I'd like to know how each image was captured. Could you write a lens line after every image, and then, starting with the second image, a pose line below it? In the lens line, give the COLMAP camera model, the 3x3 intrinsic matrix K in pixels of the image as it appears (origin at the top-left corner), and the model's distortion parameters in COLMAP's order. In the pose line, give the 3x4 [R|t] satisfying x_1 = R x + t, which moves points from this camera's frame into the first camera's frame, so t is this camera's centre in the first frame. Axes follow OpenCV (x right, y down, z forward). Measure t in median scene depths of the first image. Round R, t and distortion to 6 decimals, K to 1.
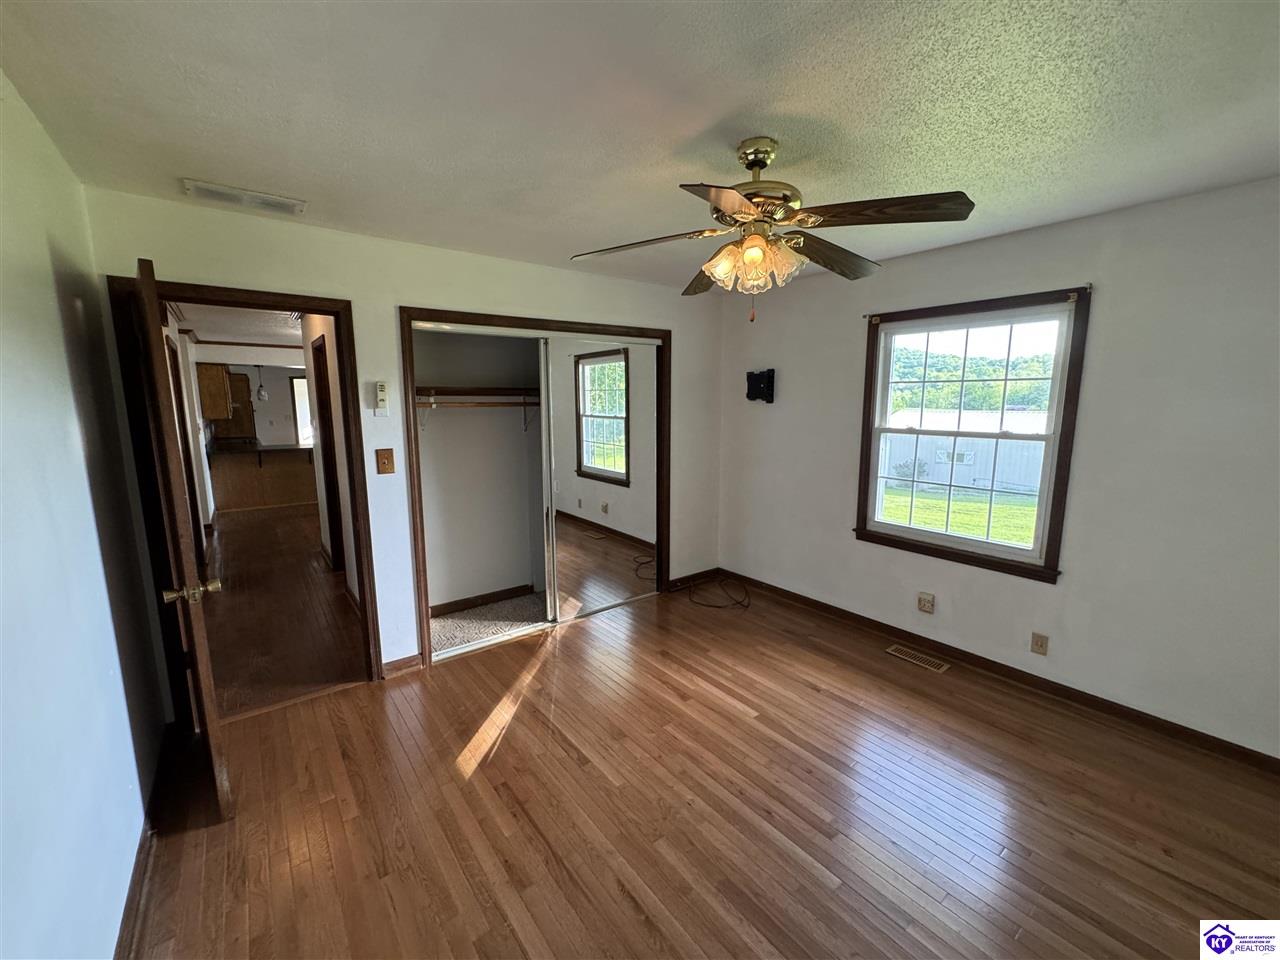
lens RADIAL K [[513.2, 0, 638.6], [0, 513.2, 479.2], [0, 0, 1]] dist [-0.003207, 0.000629]
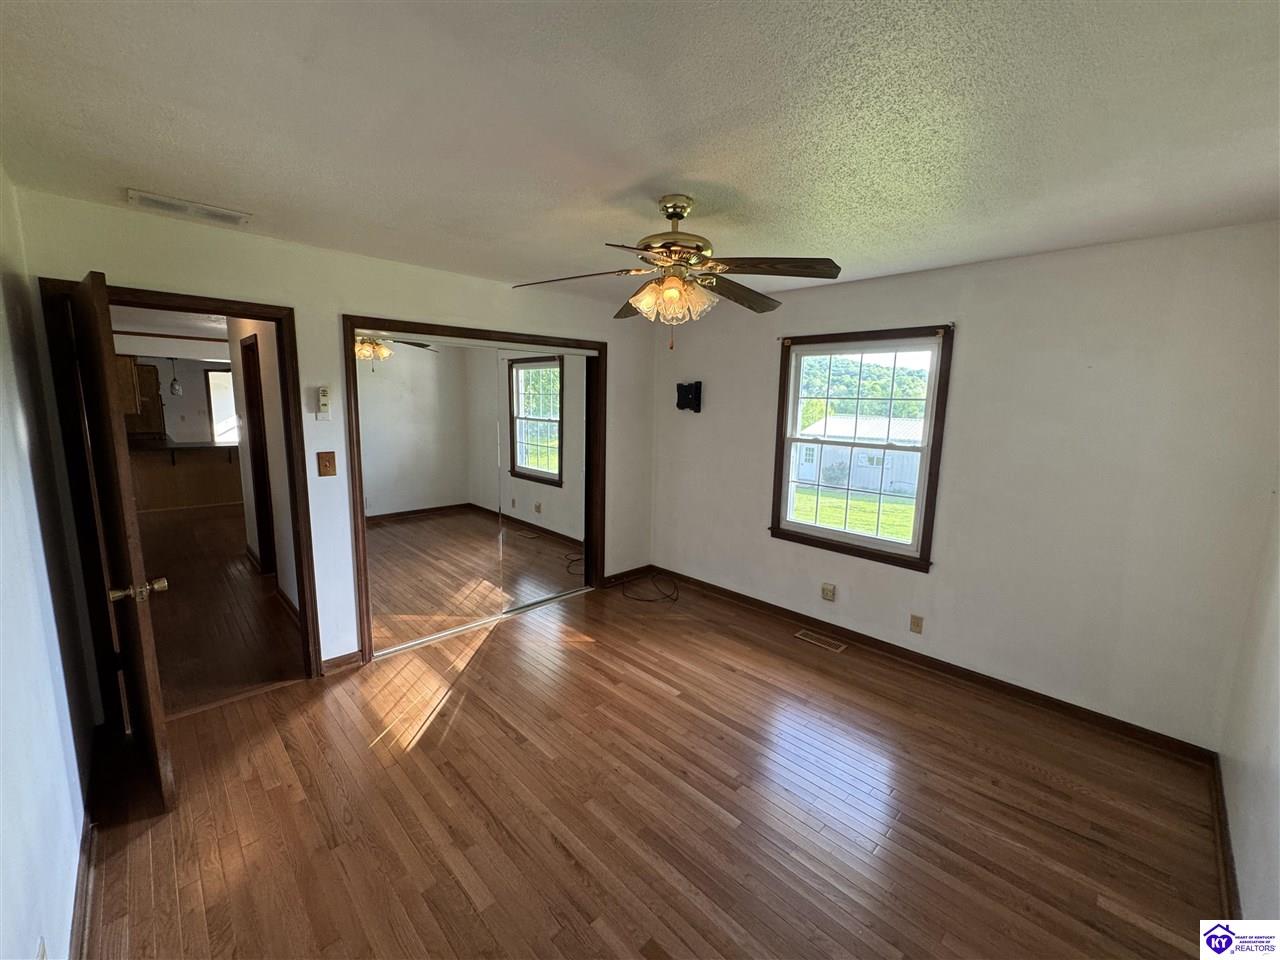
lens RADIAL K [[513.2, 0, 638.5], [0, 513.2, 479.2], [0, 0, 1]] dist [-0.003207, 0.000629]
pose [[0.993192, 0.006058, 0.116333, 0.009315], [-0.005927, 0.999981, -0.001474, -0.006896], [-0.116340, 0.000775, 0.993209, -0.105173]]
